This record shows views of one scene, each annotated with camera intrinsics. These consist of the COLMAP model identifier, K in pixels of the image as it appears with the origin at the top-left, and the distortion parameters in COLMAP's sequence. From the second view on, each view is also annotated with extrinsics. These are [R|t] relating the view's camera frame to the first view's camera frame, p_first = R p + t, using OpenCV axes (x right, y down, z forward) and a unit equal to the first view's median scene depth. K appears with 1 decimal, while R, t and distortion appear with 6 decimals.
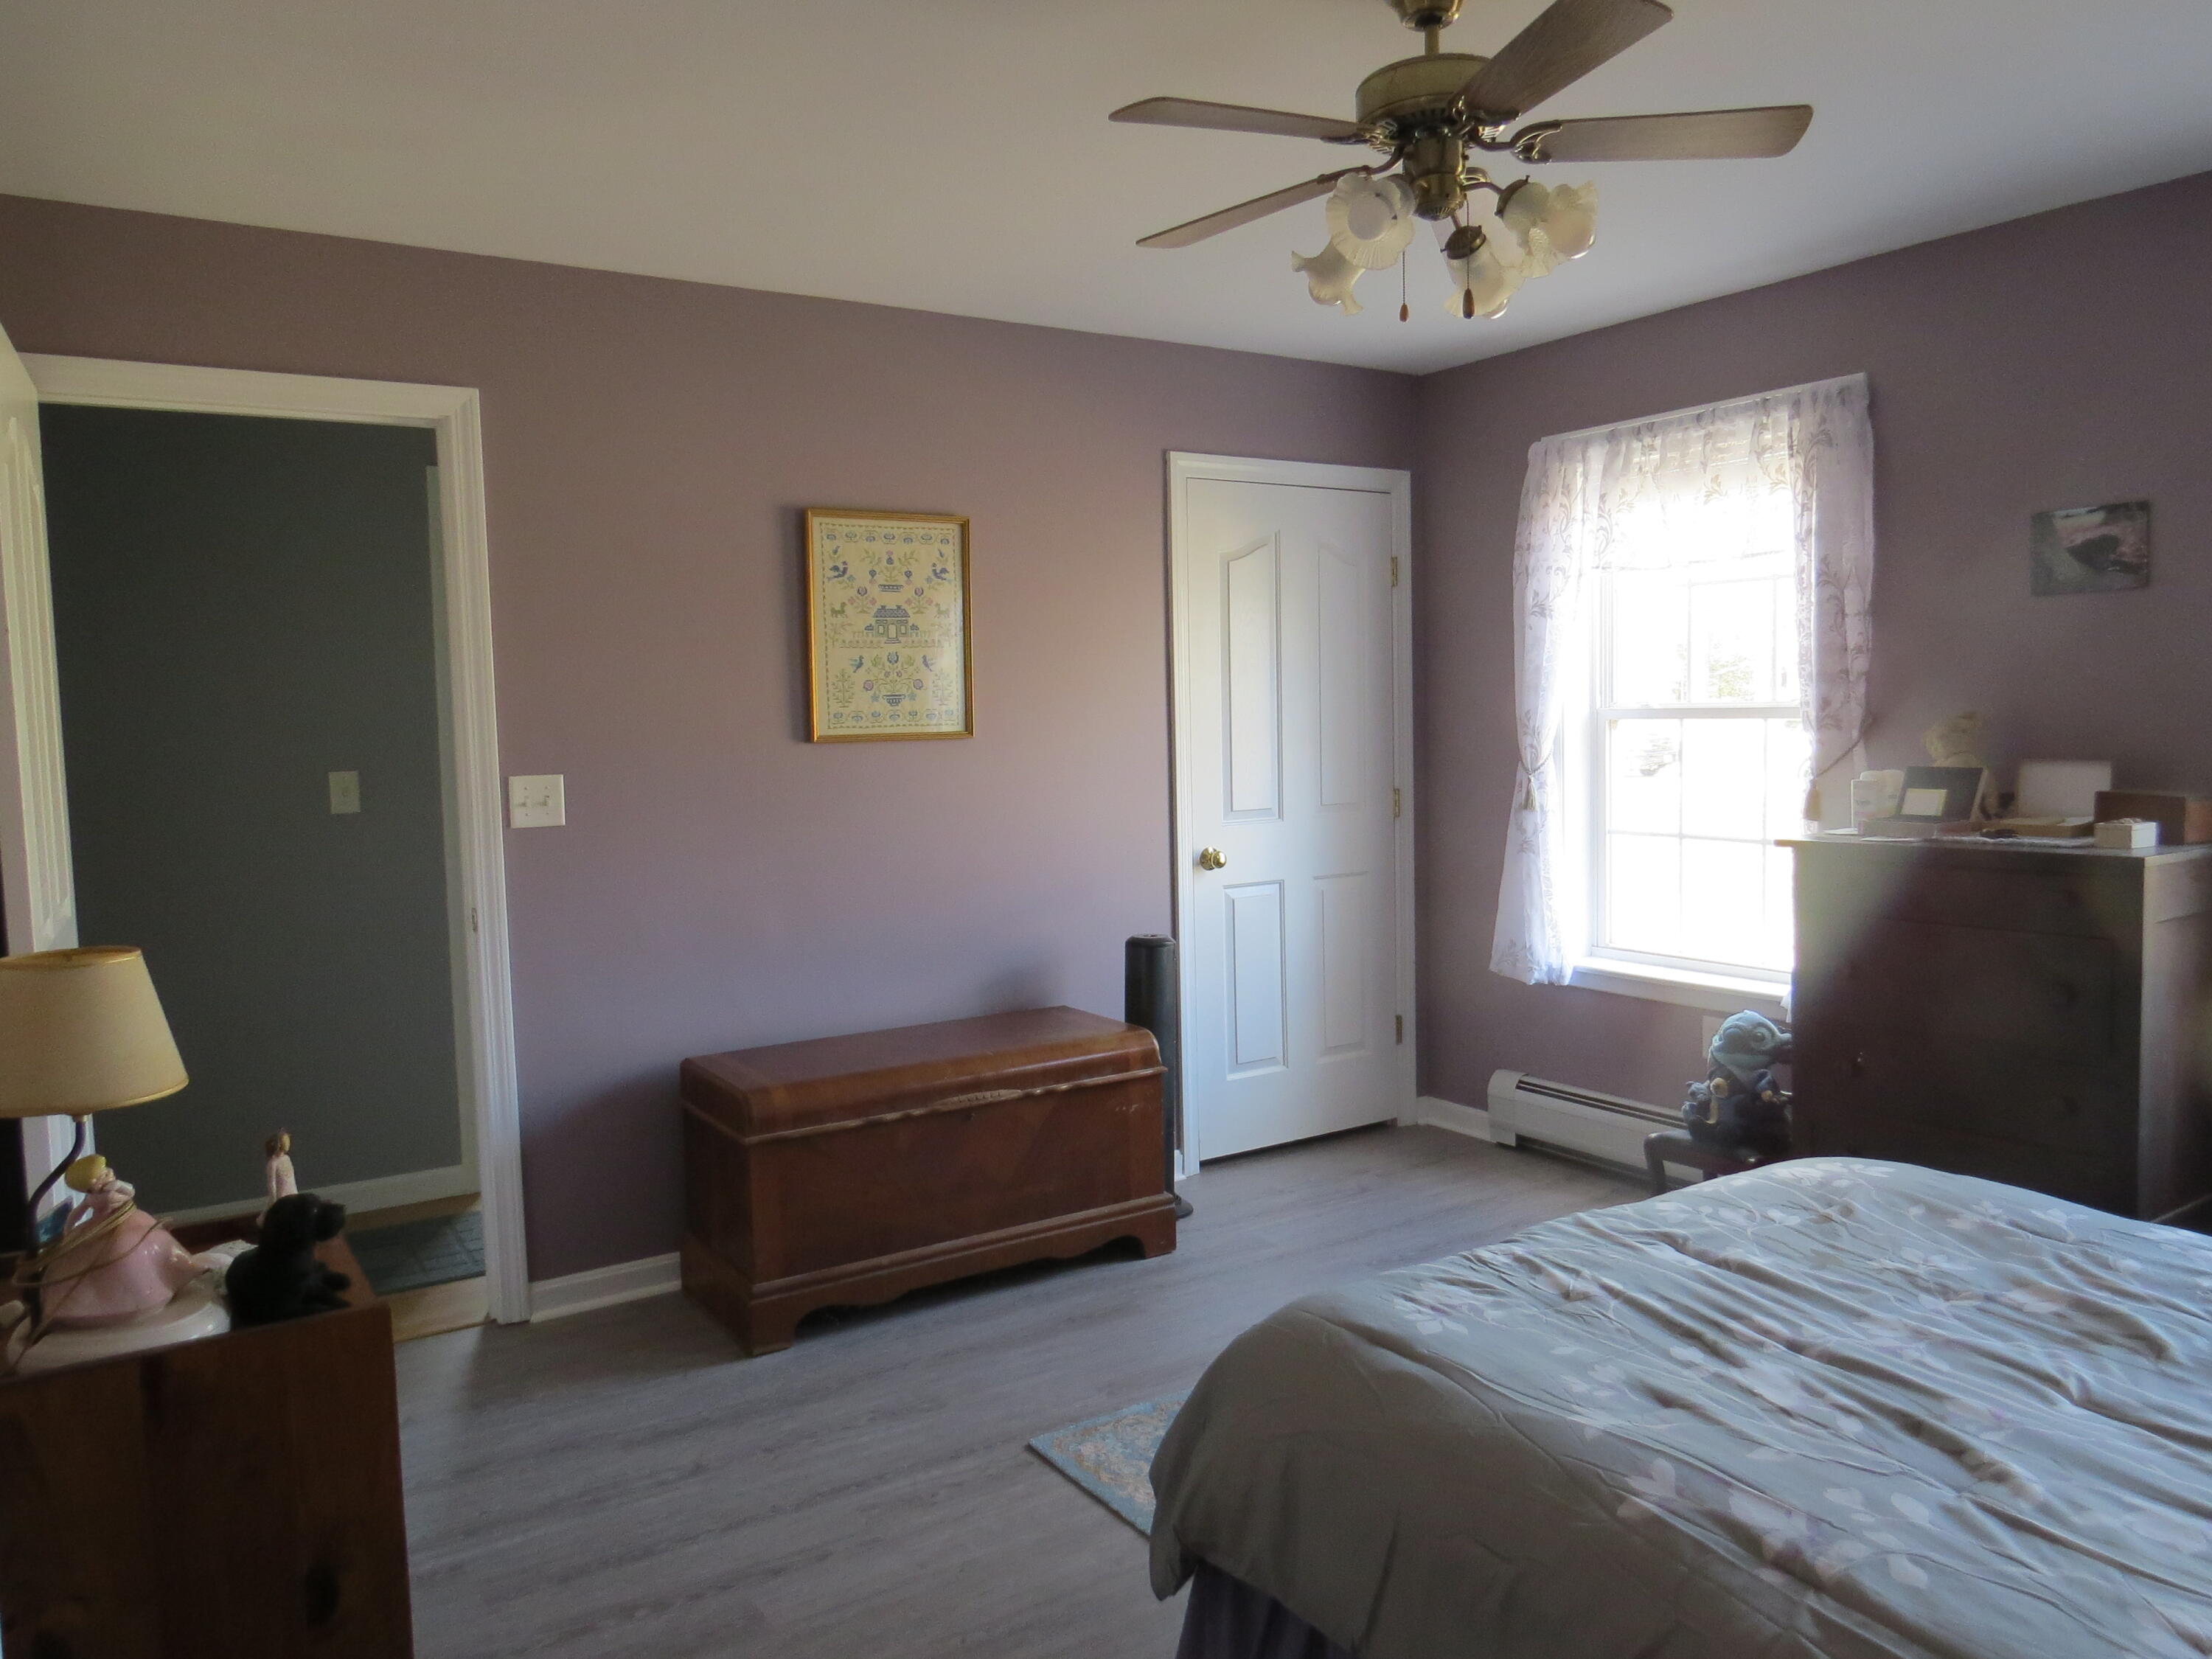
lens RADIAL K [[1599.1, 0, 1107.0], [0, 1599.1, 830.7], [0, 0, 1]] dist [0.001798, 0.000706]
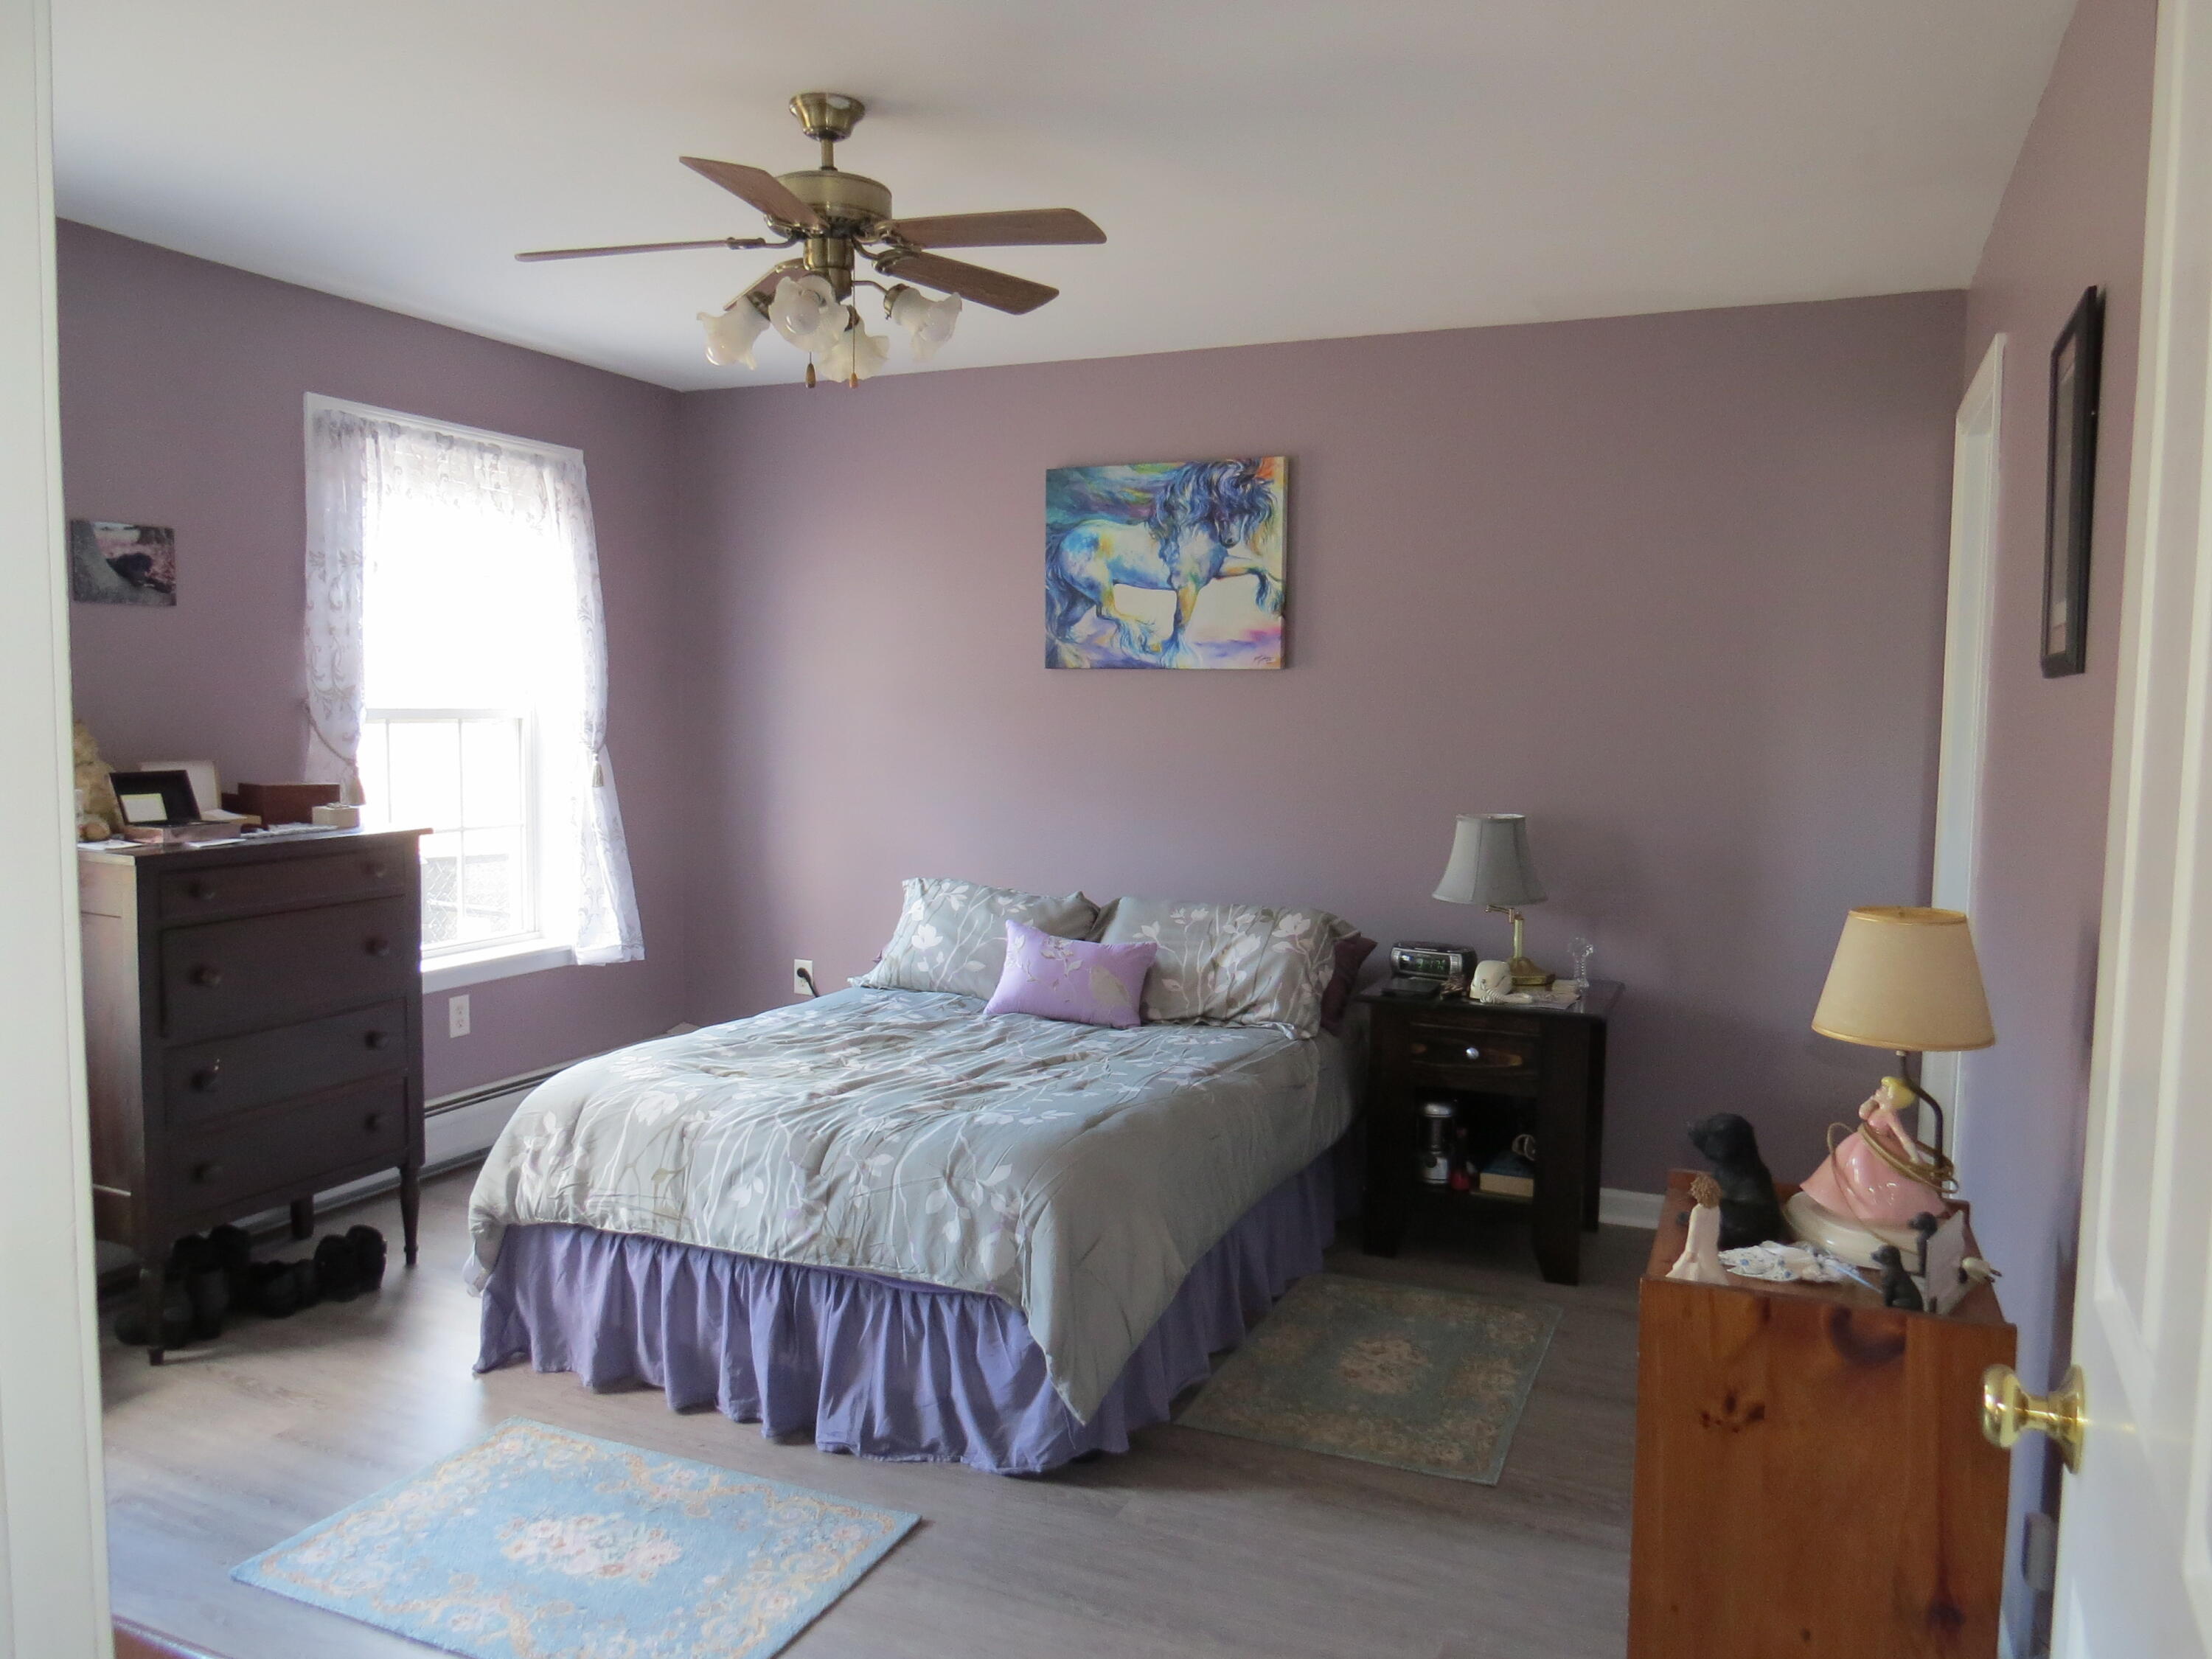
lens RADIAL K [[1599.1, 0, 1107.4], [0, 1599.1, 825.3], [0, 0, 1]] dist [0.001798, 0.000706]
pose [[-0.552608, -0.057117, 0.831482, -0.664617], [0.053169, 0.993201, 0.103562, -0.078680], [-0.831744, 0.101438, -0.545814, 1.072065]]
